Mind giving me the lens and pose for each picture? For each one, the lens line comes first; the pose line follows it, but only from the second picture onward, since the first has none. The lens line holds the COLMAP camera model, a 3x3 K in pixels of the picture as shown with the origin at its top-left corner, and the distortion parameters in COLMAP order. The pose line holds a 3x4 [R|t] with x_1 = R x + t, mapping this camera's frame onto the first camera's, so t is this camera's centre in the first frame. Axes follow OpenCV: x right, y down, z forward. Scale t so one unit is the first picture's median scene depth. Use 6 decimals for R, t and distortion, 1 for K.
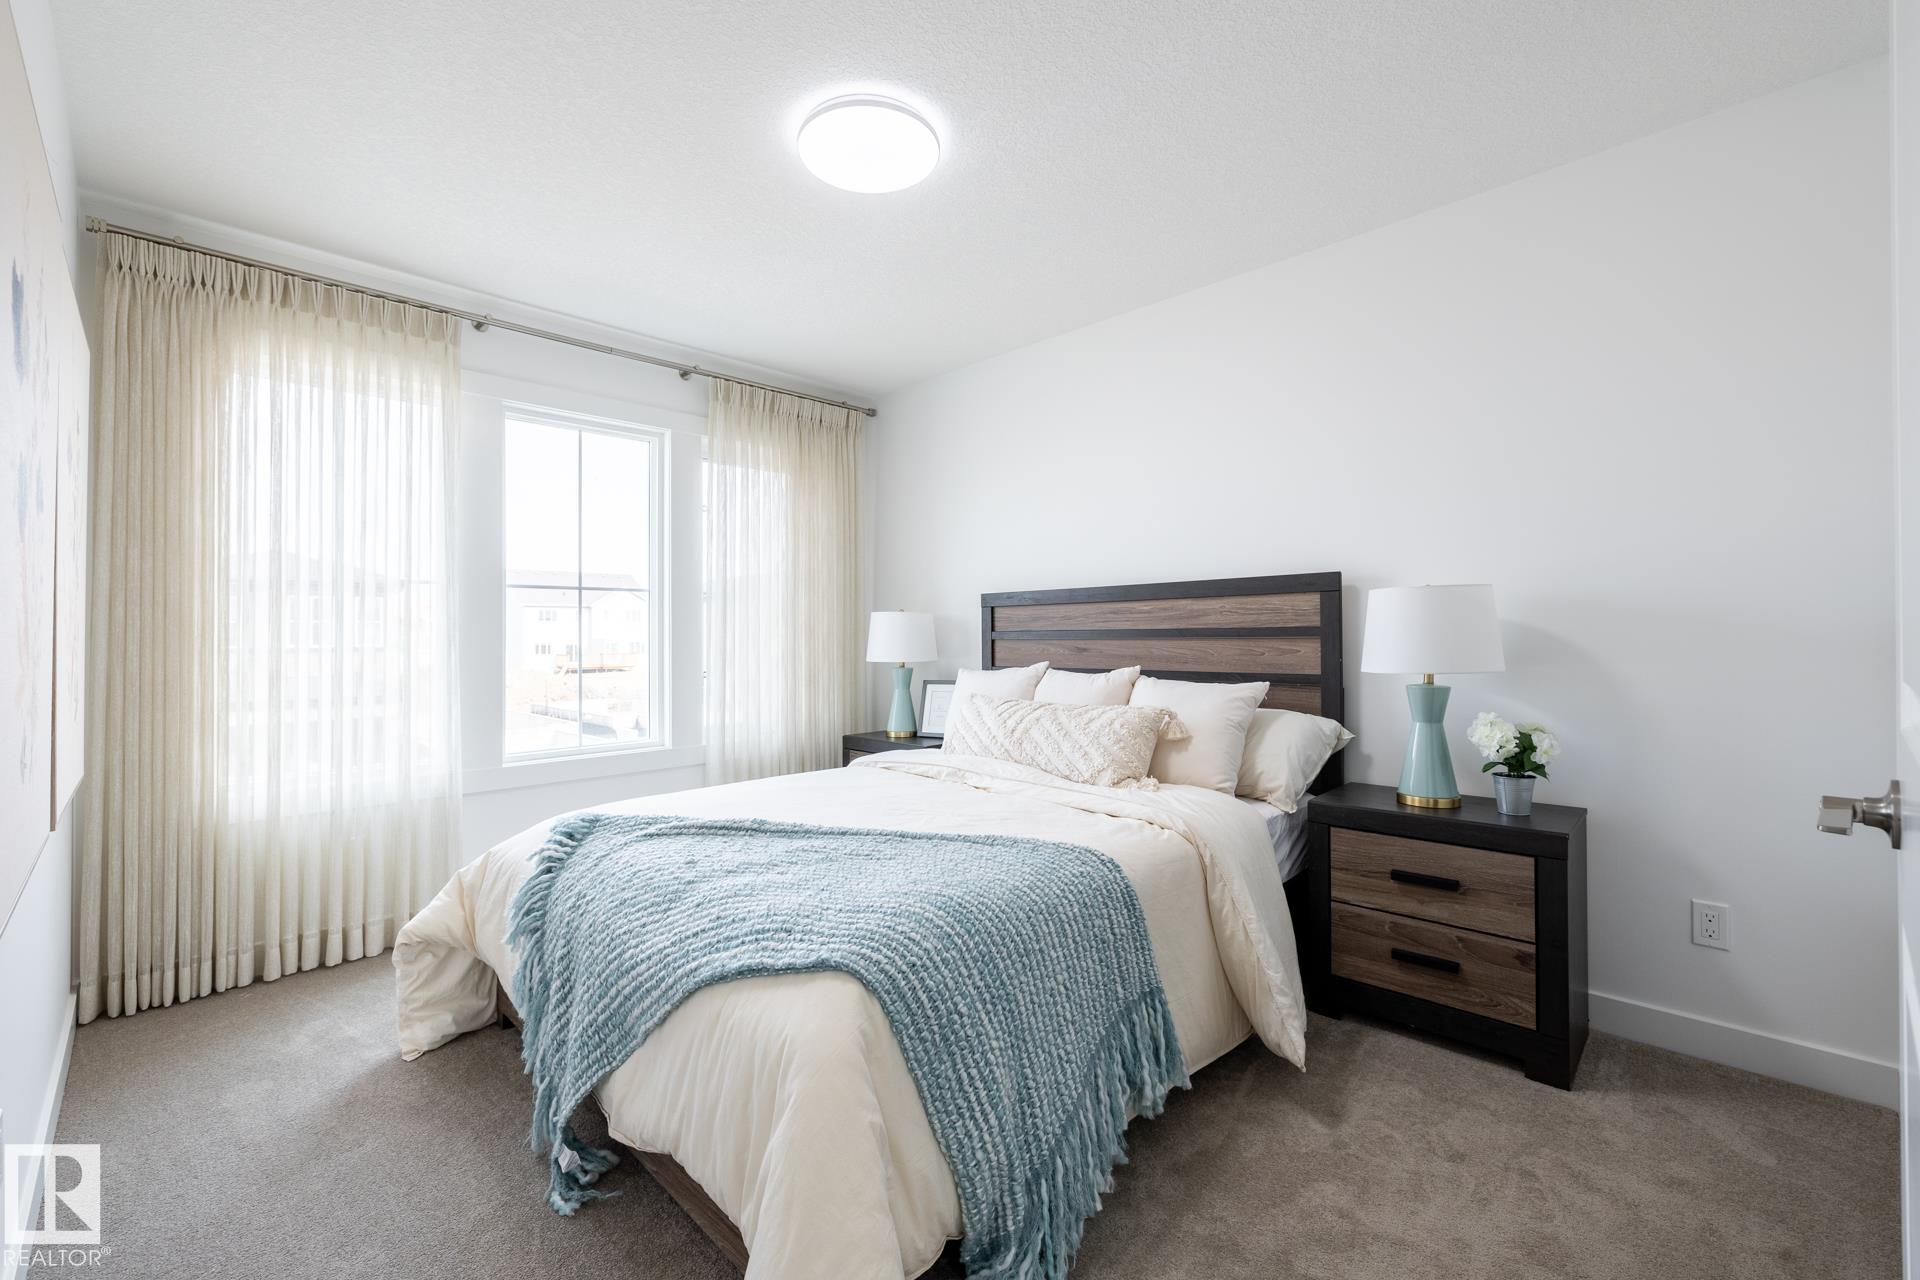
lens RADIAL K [[821.9, 0, 957.5], [0, 821.9, 633.5], [0, 0, 1]] dist [-0.001646, -0.000148]
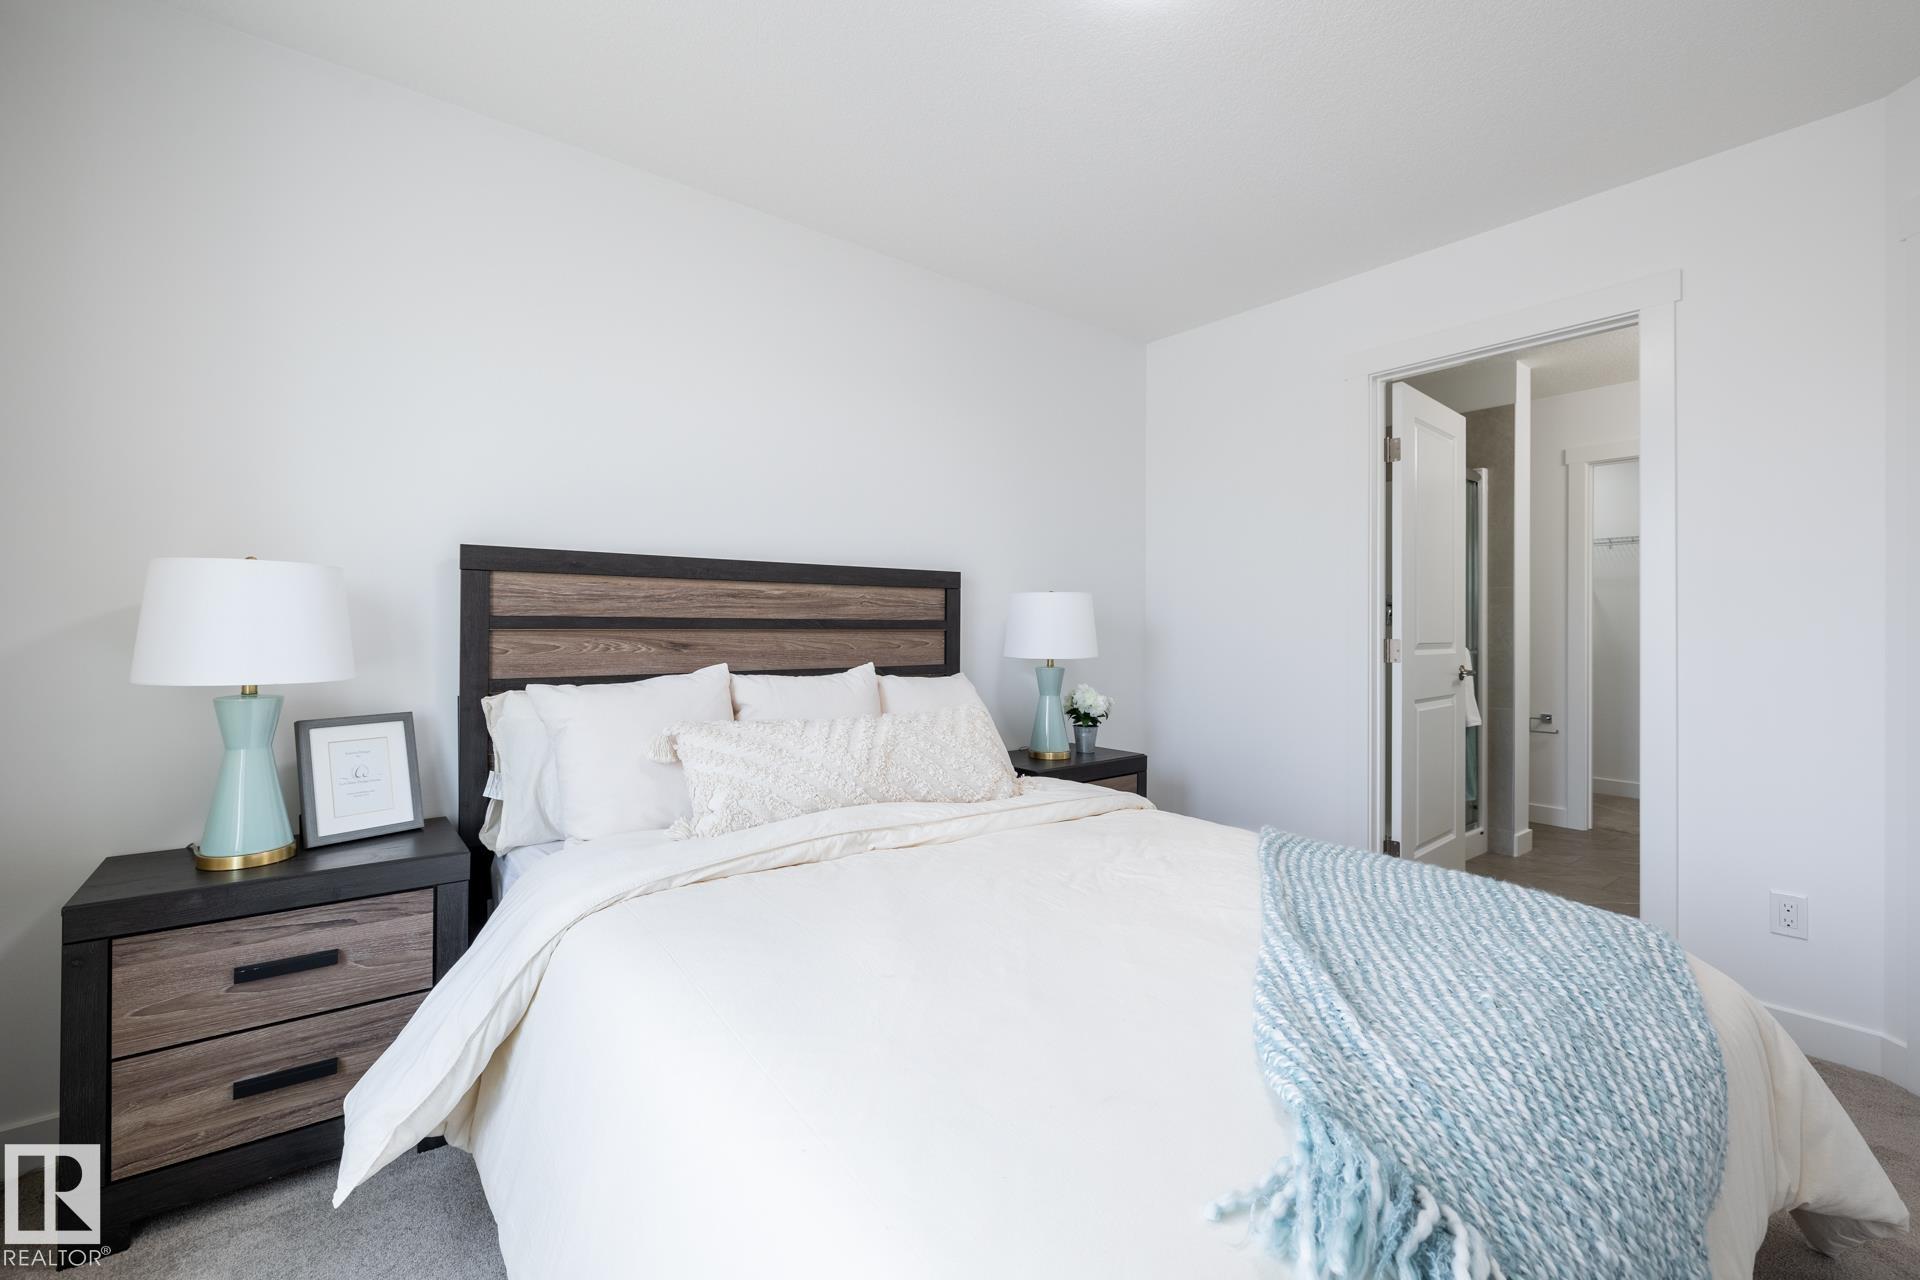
lens RADIAL K [[821.9, 0, 955.5], [0, 821.9, 636.6], [0, 0, 1]] dist [-0.001646, -0.000148]
pose [[0.088476, 0.004513, 0.996068, -0.593587], [-0.002947, 0.999987, -0.004269, 0.016054], [-0.996074, -0.002557, 0.088489, 0.827318]]
